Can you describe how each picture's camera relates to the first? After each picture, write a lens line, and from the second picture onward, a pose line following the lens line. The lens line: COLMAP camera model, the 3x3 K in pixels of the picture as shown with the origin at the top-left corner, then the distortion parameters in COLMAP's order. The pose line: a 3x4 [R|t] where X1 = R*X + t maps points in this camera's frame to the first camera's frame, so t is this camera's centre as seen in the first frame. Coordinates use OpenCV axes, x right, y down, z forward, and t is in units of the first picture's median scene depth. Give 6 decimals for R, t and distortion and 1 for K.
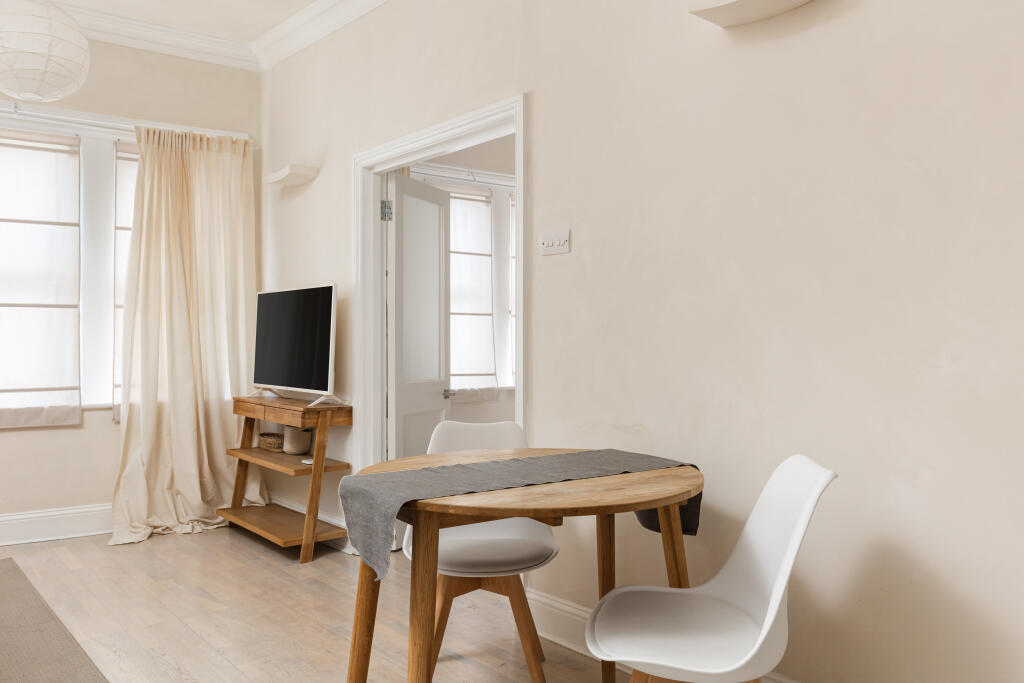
lens RADIAL K [[851.2, 0, 511.7], [0, 851.2, 341.6], [0, 0, 1]] dist [-0.007624, 0.009837]
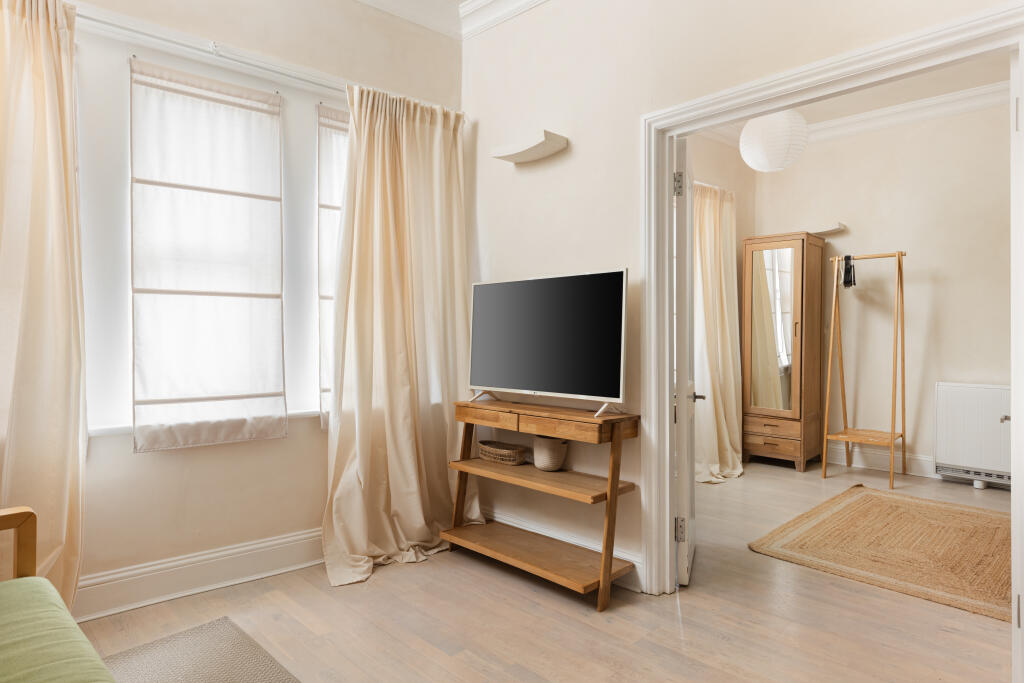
lens RADIAL K [[632.9, 0, 512.3], [0, 632.9, 340.1], [0, 0, 1]] dist [0.005977, -0.003035]
pose [[0.995953, -0.000720, 0.089874, -0.339324], [0.000486, 0.999996, 0.002629, -0.000165], [-0.089876, -0.002575, 0.995950, 0.357258]]
